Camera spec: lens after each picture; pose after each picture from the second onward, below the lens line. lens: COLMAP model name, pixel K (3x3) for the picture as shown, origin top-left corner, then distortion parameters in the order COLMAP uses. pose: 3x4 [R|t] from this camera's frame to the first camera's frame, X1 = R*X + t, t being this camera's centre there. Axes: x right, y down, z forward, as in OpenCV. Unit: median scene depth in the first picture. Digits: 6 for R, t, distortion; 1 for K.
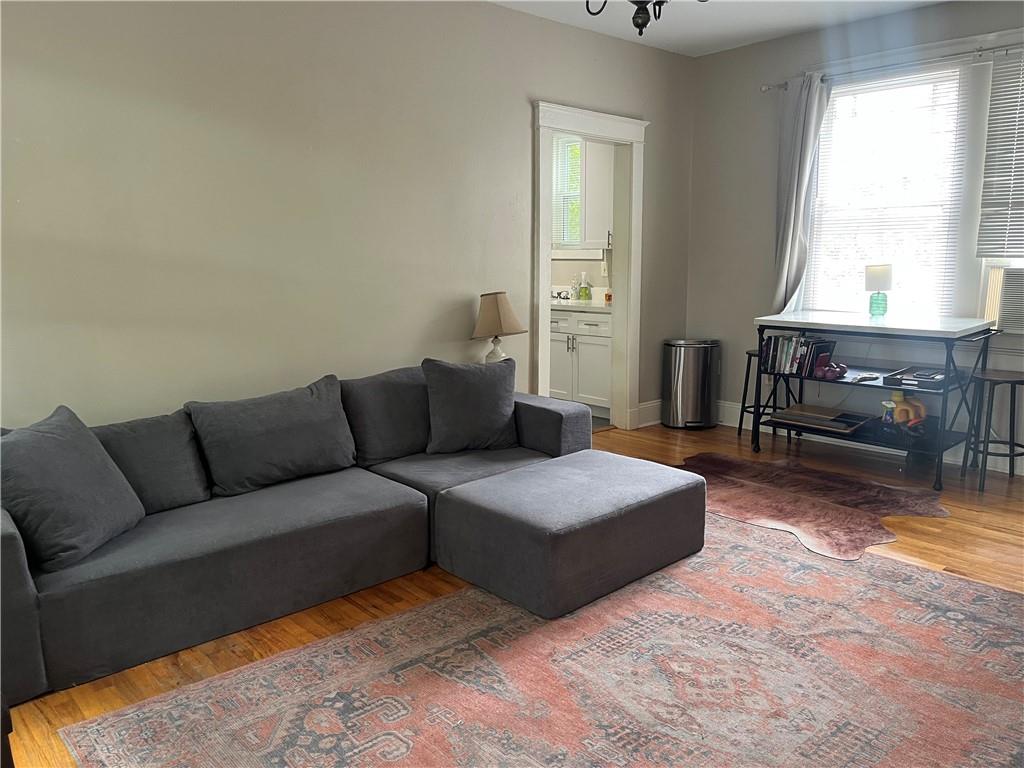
lens RADIAL K [[772.1, 0, 515.1], [0, 772.1, 384.3], [0, 0, 1]] dist [0.036567, -0.043554]
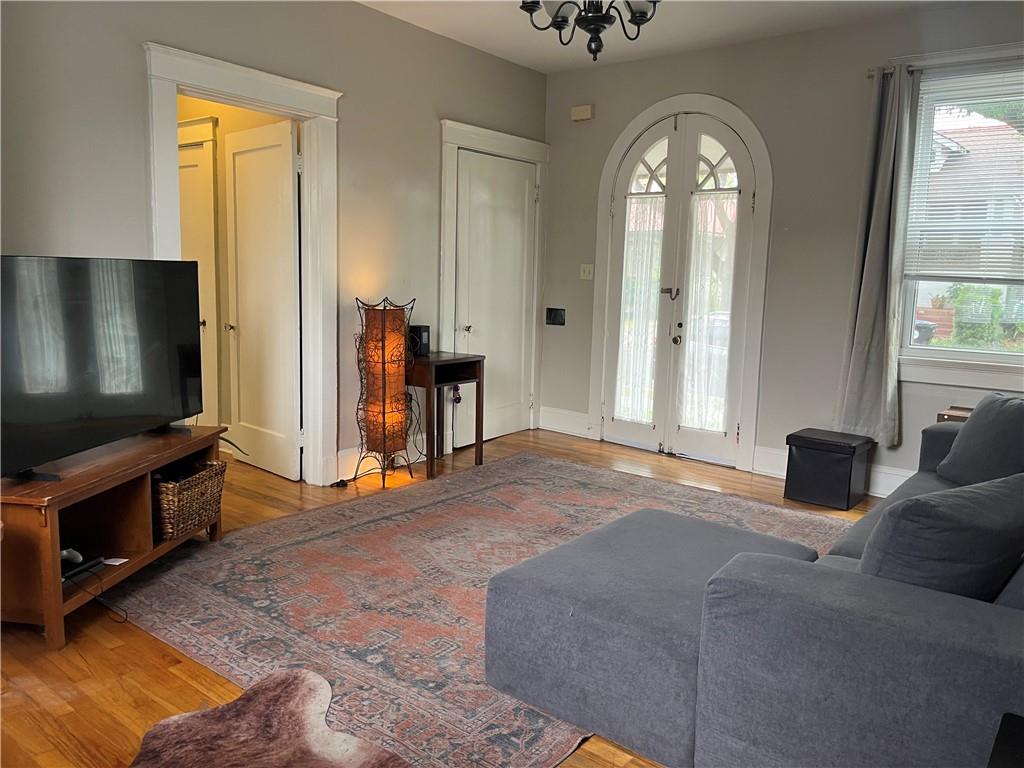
lens RADIAL K [[772.1, 0, 519.3], [0, 772.1, 384.1], [0, 0, 1]] dist [0.036567, -0.043554]
pose [[-0.986892, 0.003181, -0.161352, 0.284858], [-0.048309, 0.948136, 0.314172, -0.223614], [0.153983, 0.317849, -0.935554, 1.376576]]
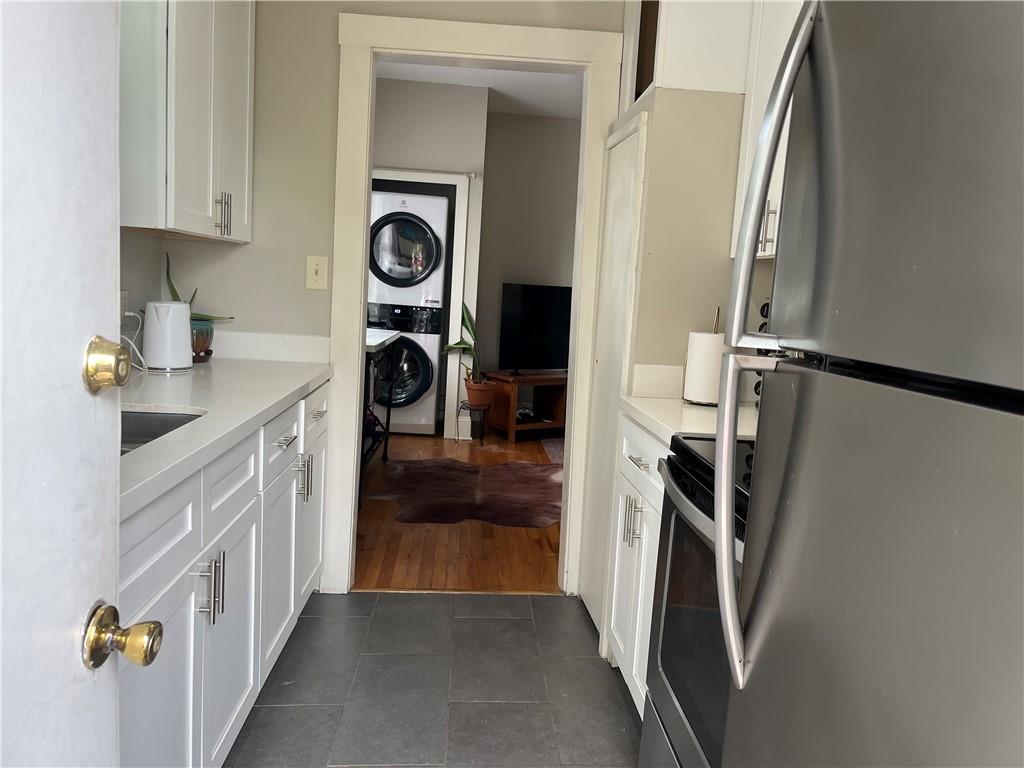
lens RADIAL K [[772.1, 0, 517.8], [0, 772.1, 385.7], [0, 0, 1]] dist [0.036567, -0.043554]
pose [[-0.778136, -0.113199, 0.617811, -0.399117], [0.062400, 0.964827, 0.255374, -0.305836], [-0.624989, 0.237267, -0.743703, 1.909880]]
